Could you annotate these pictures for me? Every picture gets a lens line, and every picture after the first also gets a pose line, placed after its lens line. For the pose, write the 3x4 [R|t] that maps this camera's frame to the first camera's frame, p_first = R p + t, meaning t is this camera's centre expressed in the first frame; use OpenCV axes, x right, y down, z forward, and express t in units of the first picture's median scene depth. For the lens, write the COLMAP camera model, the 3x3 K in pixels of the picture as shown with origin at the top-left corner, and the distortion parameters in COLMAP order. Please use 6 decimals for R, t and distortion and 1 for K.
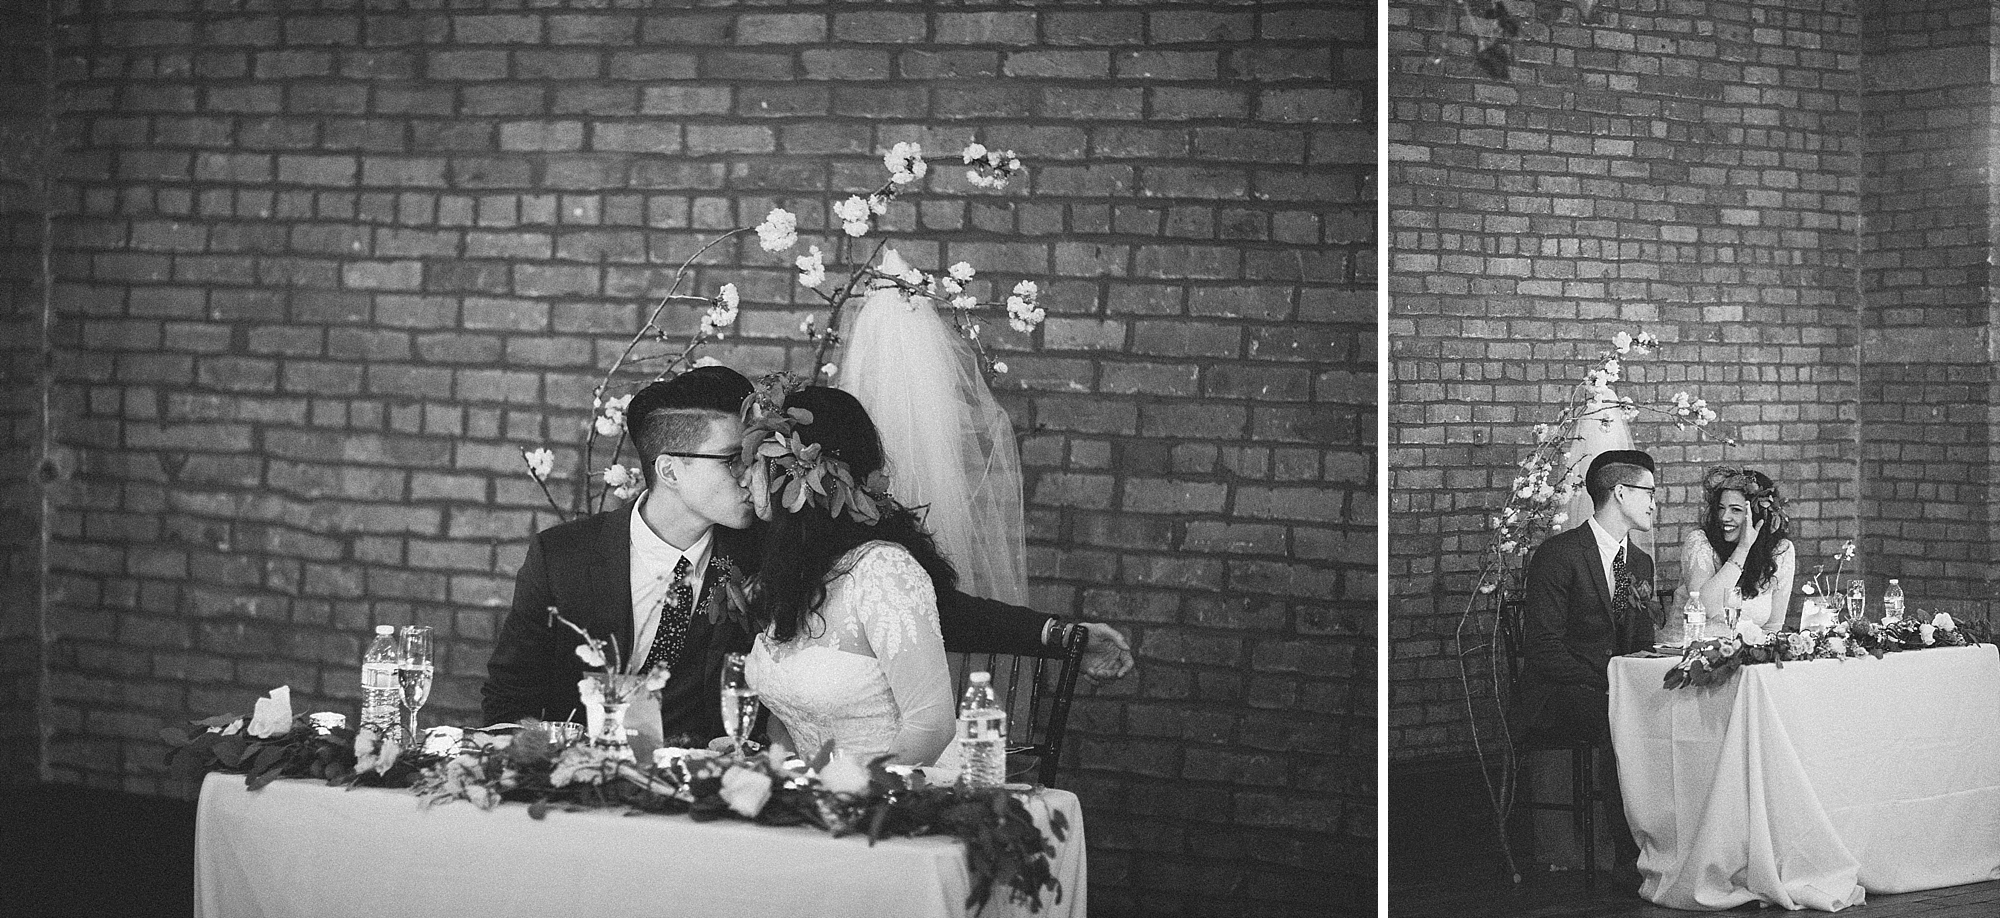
lens RADIAL K [[3207.3, 0, 742.1], [0, 3207.3, 451.0], [0, 0, 1]] dist [-0.135570, 0.000000]
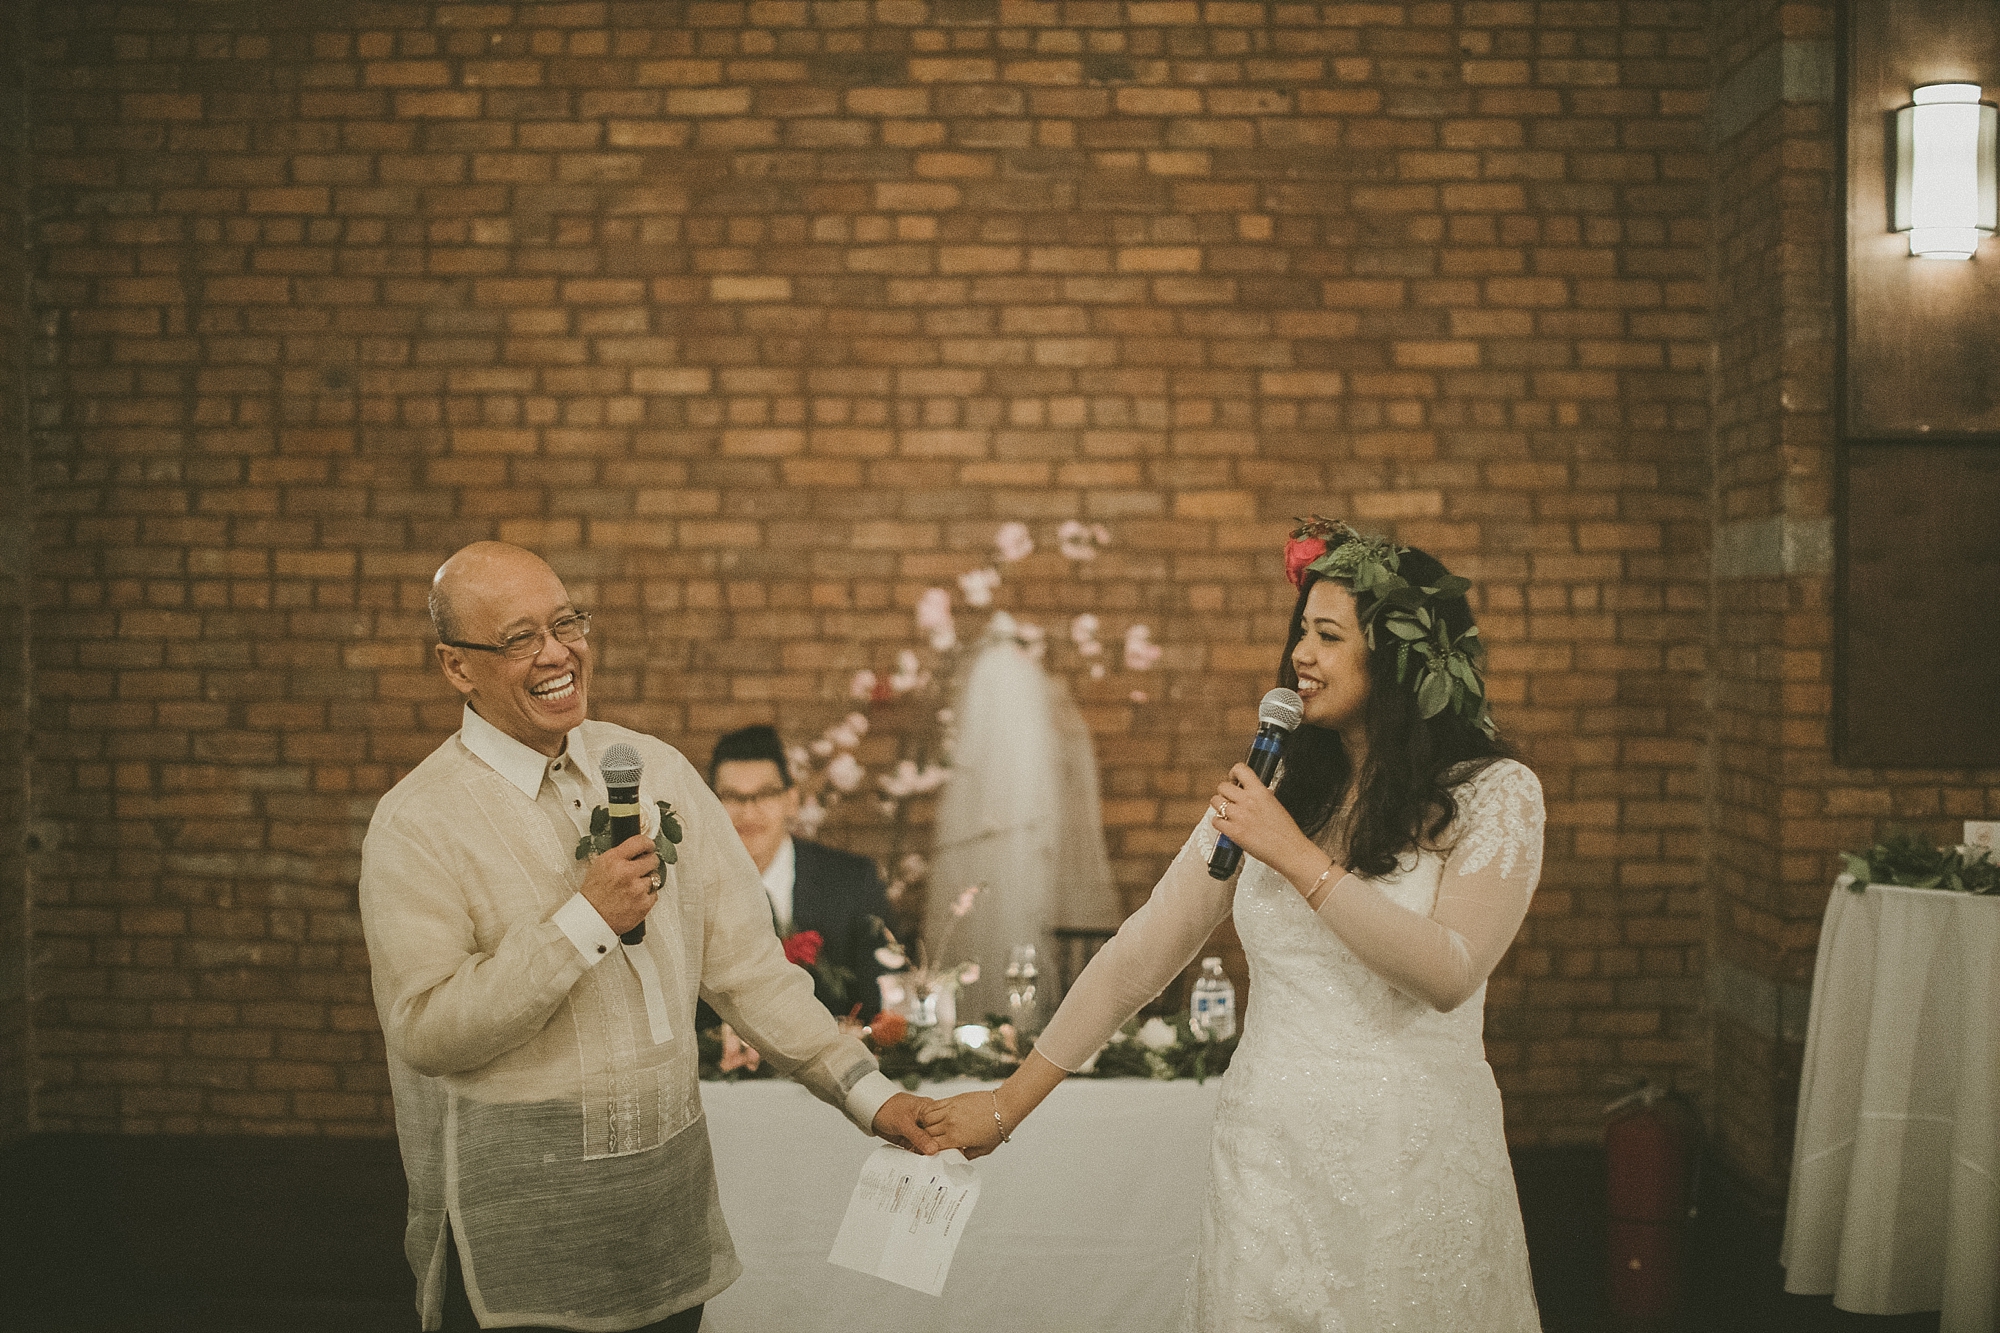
lens RADIAL K [[2812.5, 0, 997.0], [0, 2812.5, 667.2], [0, 0, 1]] dist [-0.137831, 0.000000]
pose [[0.905087, -0.026524, 0.424399, -0.350217], [0.046337, 0.998261, -0.036430, -0.004453], [-0.422695, 0.052638, 0.904742, 0.007028]]
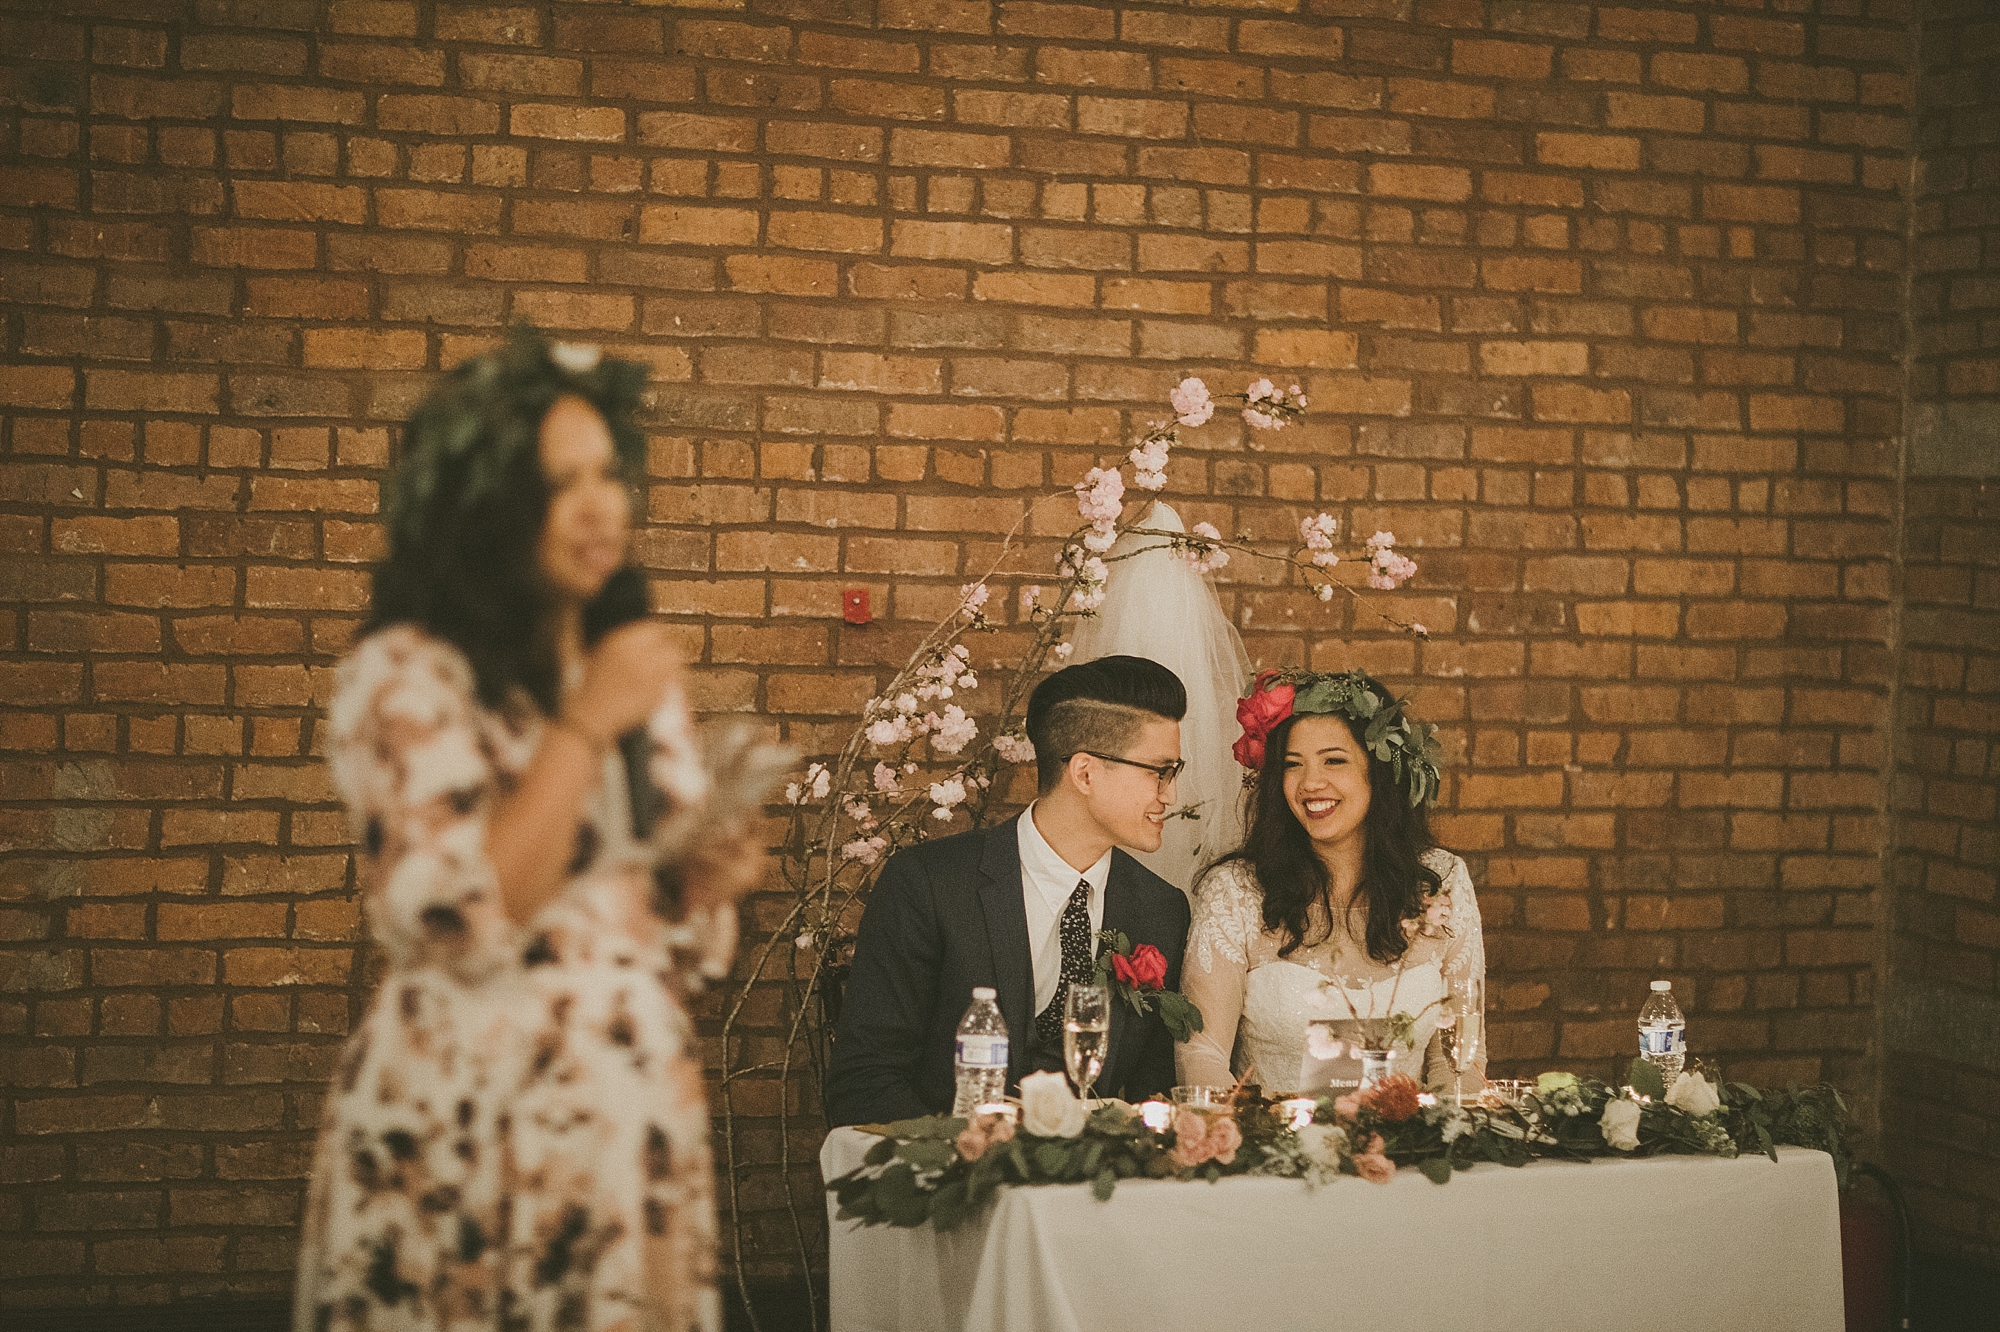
lens RADIAL K [[4698.4, 0, 1011.5], [0, 4698.4, 659.4], [0, 0, 1]] dist [-0.134144, 0.000000]
pose [[0.643075, -0.030399, 0.765200, -0.811289], [0.031744, 0.999411, 0.013025, -0.035915], [-0.765145, 0.015915, 0.643661, 0.185659]]
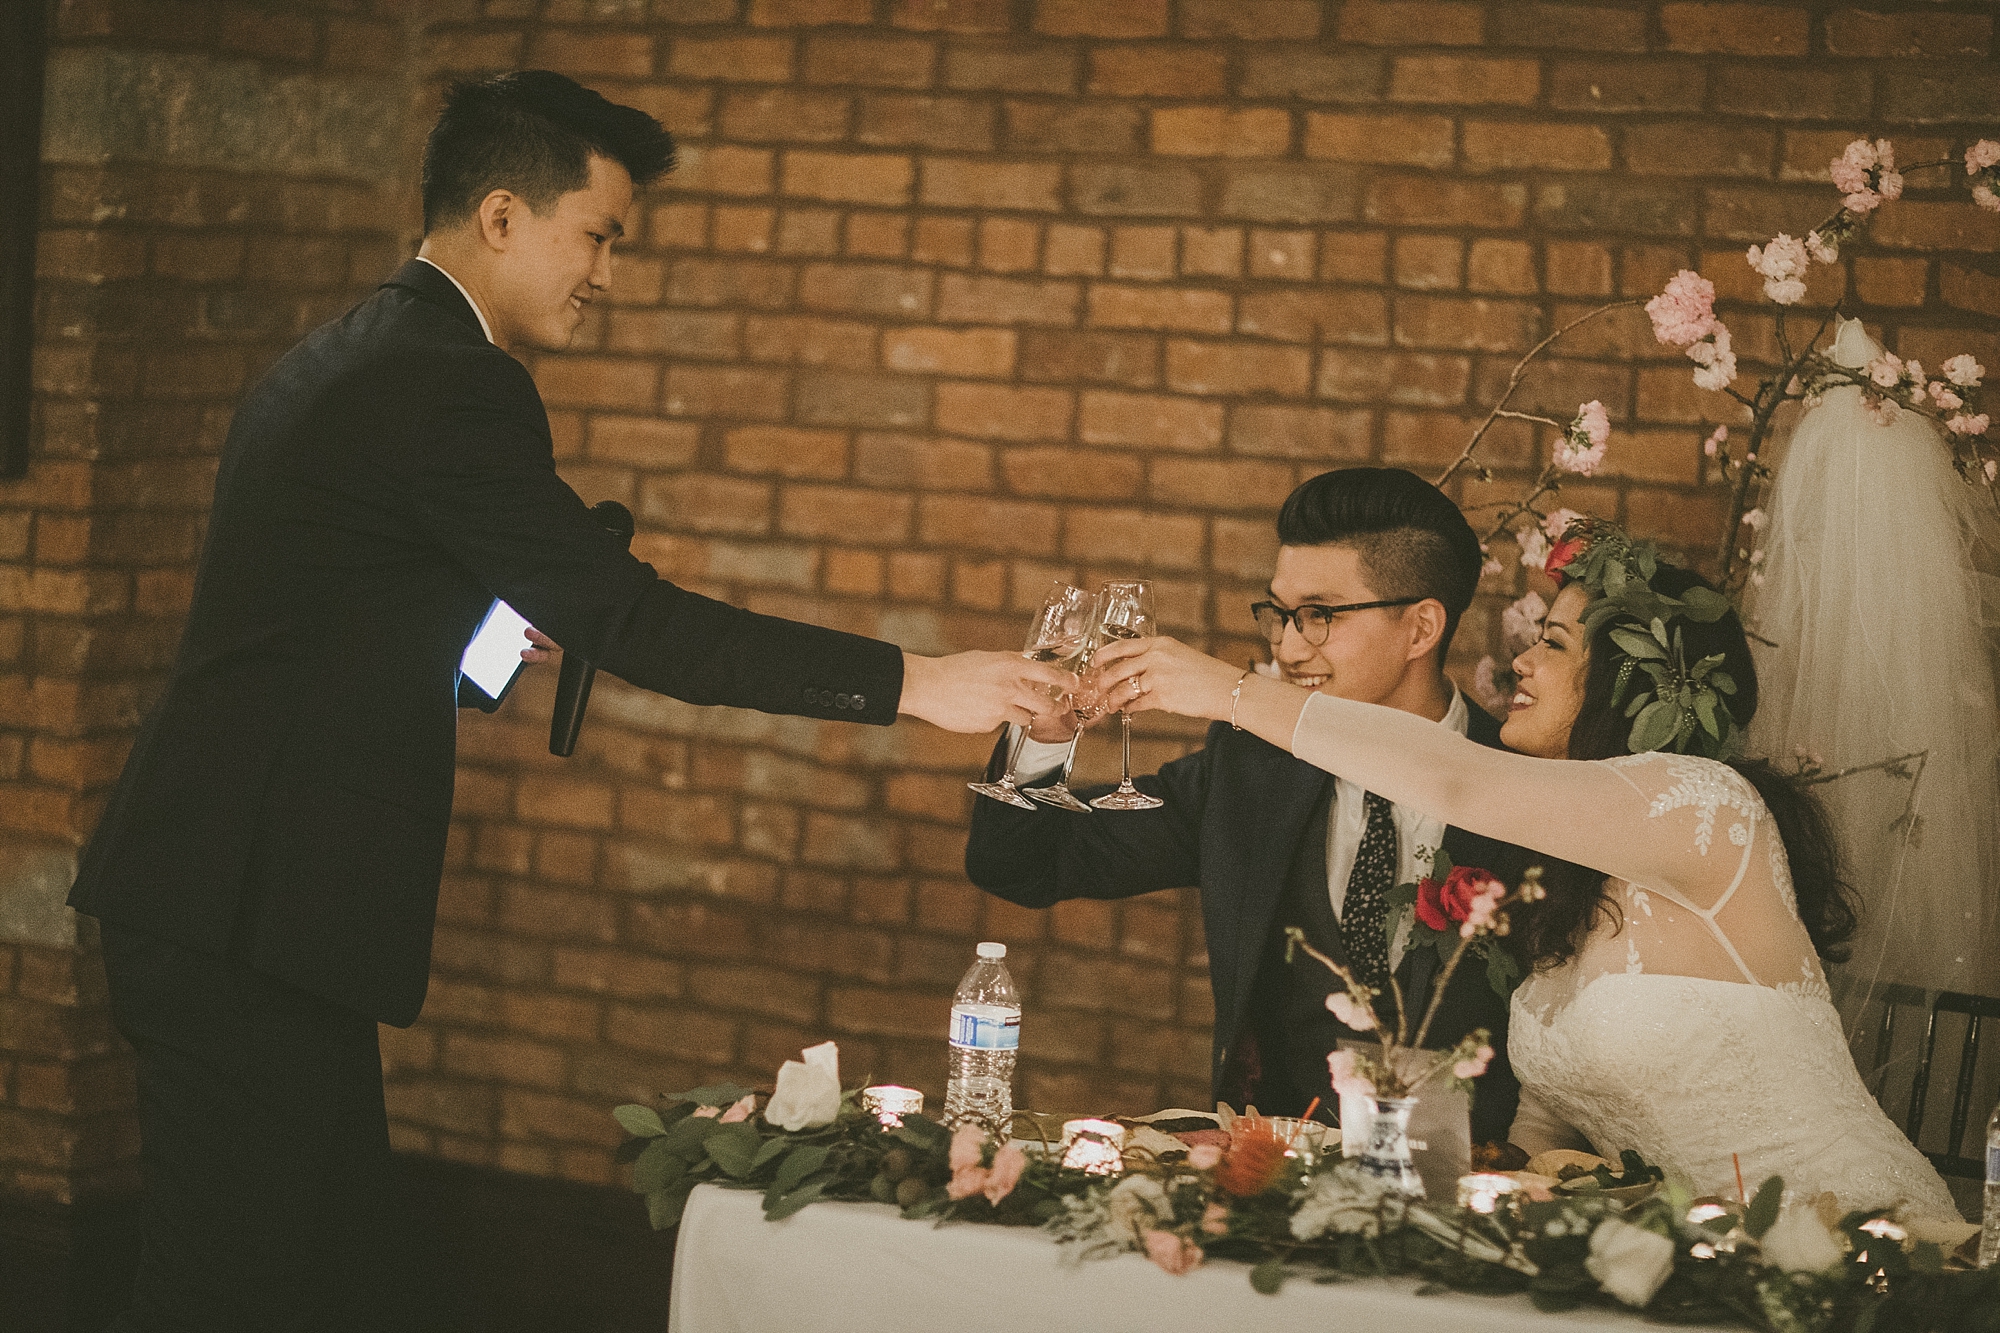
lens RADIAL K [[4698.4, 0, 1053.7], [0, 4698.4, 668.5], [0, 0, 1]] dist [-0.134144, 0.000000]
pose [[0.998073, 0.032833, -0.052647, -0.044342], [-0.032129, 0.999383, 0.014165, -0.007557], [0.053080, -0.012447, 0.998513, 0.101504]]
